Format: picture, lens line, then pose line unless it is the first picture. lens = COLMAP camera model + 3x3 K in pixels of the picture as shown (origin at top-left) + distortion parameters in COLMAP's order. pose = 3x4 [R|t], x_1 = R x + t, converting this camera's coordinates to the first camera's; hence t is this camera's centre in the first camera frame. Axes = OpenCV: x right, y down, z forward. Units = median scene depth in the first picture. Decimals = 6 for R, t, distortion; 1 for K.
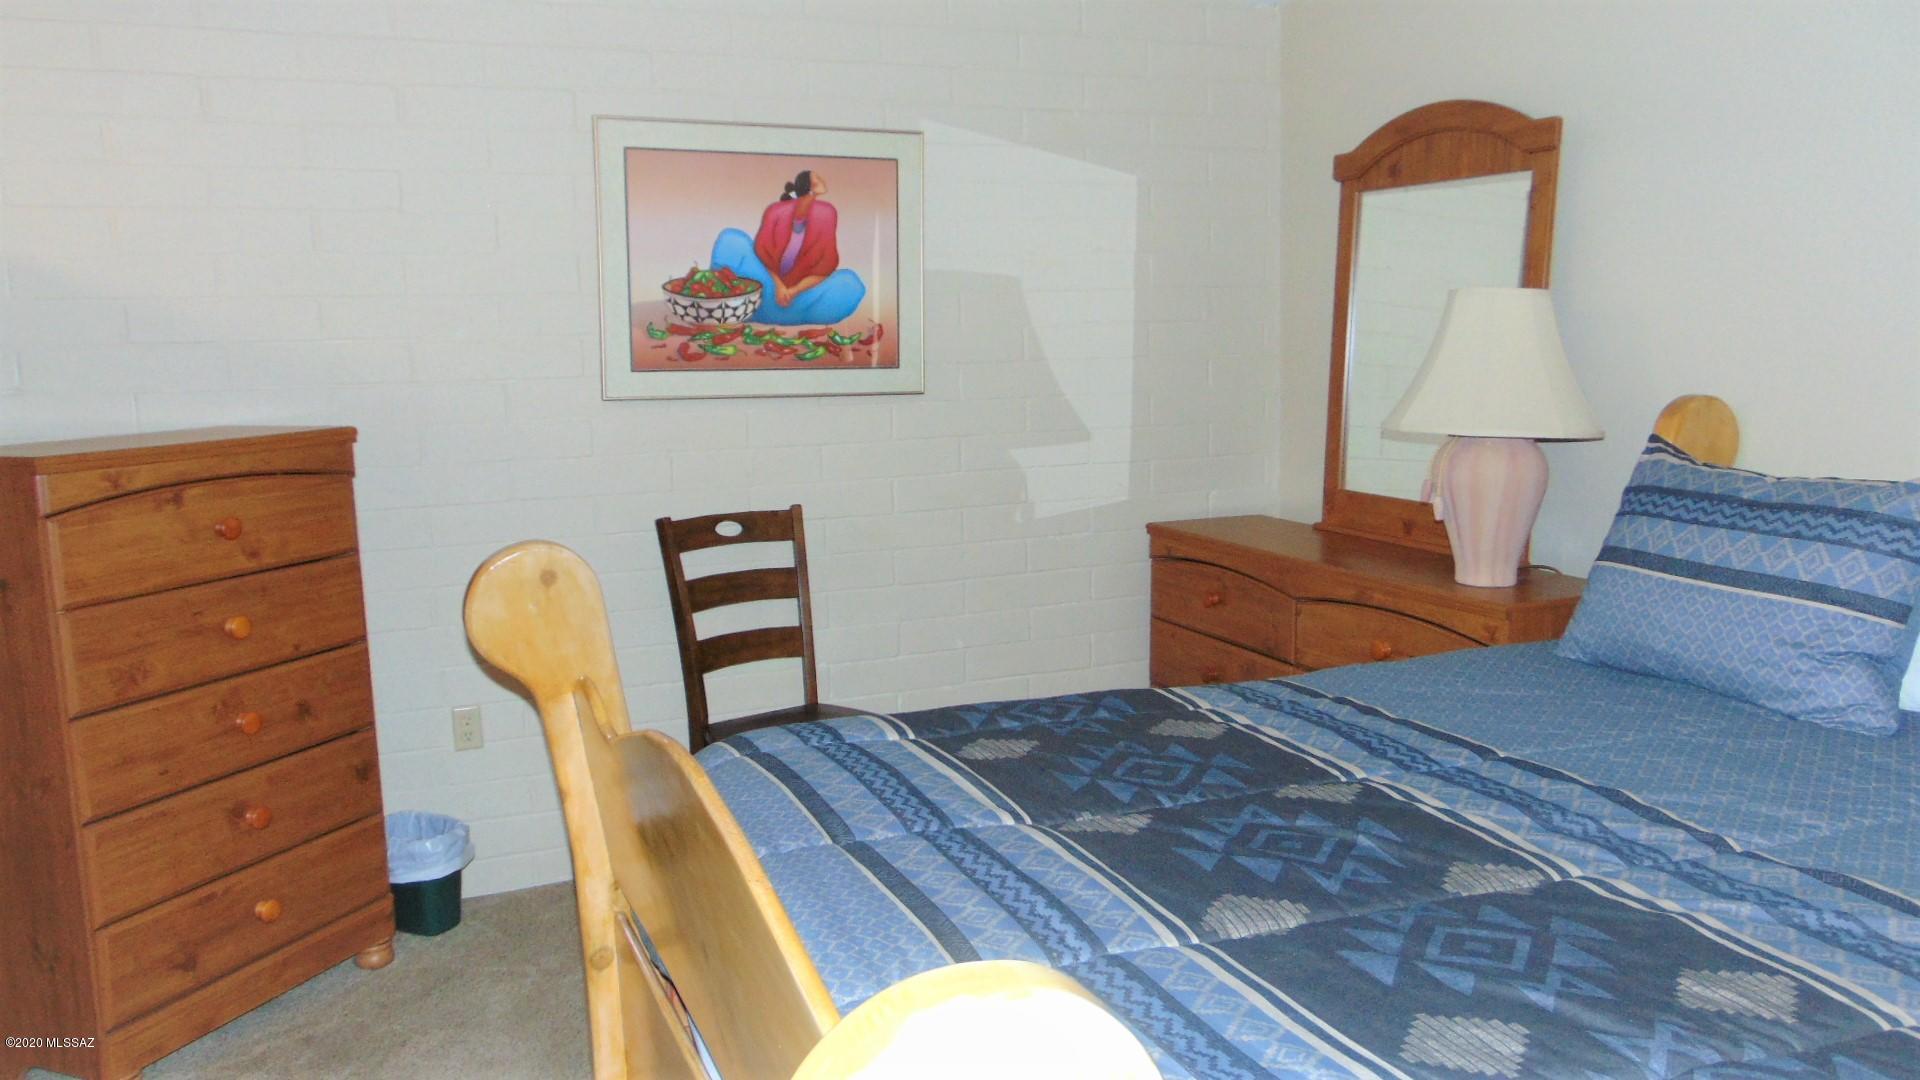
lens RADIAL K [[1429.9, 0, 960.0], [0, 1429.9, 537.9], [0, 0, 1]] dist [-0.045252, 0.072078]
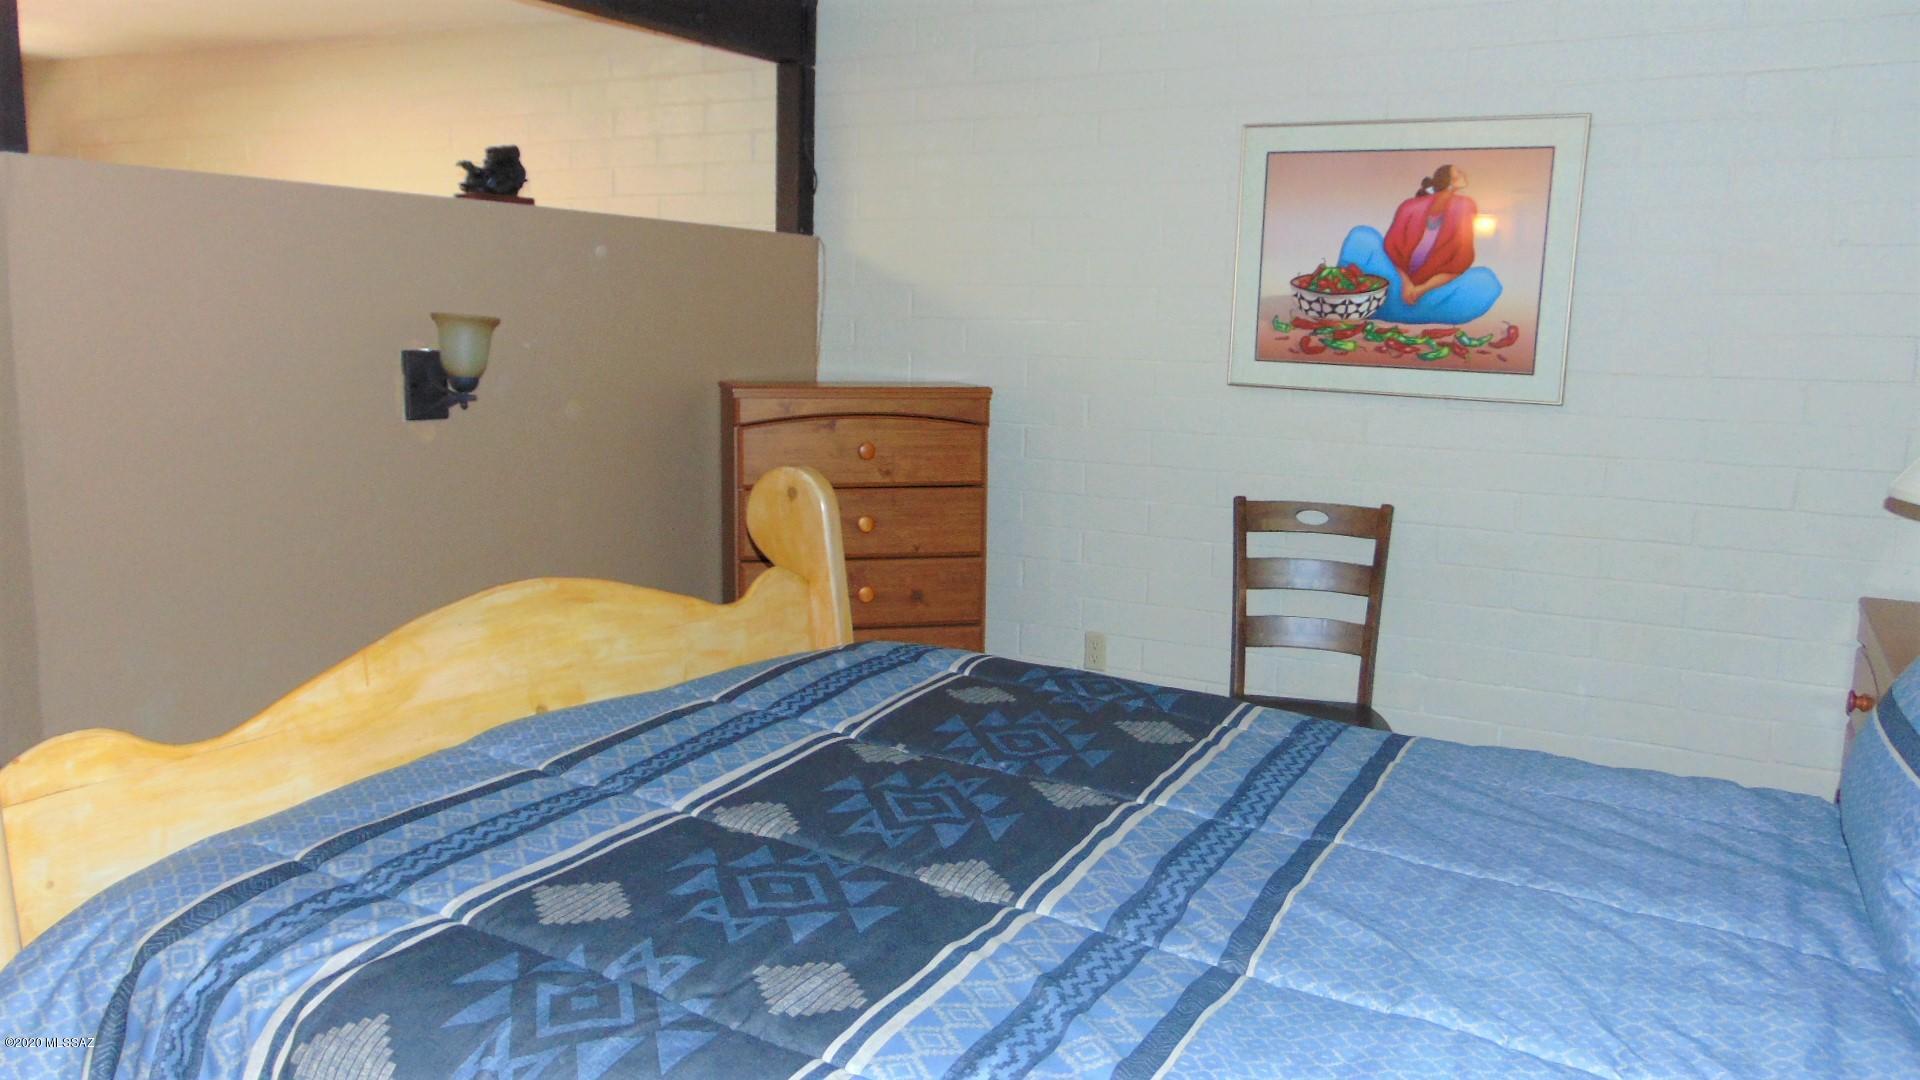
lens RADIAL K [[1429.9, 0, 961.5], [0, 1429.9, 541.9], [0, 0, 1]] dist [-0.045252, 0.072078]
pose [[0.614865, 0.151299, -0.773983, 0.480591], [-0.147992, 0.986125, 0.075201, -0.028998], [0.774622, 0.068305, 0.628725, 0.156231]]
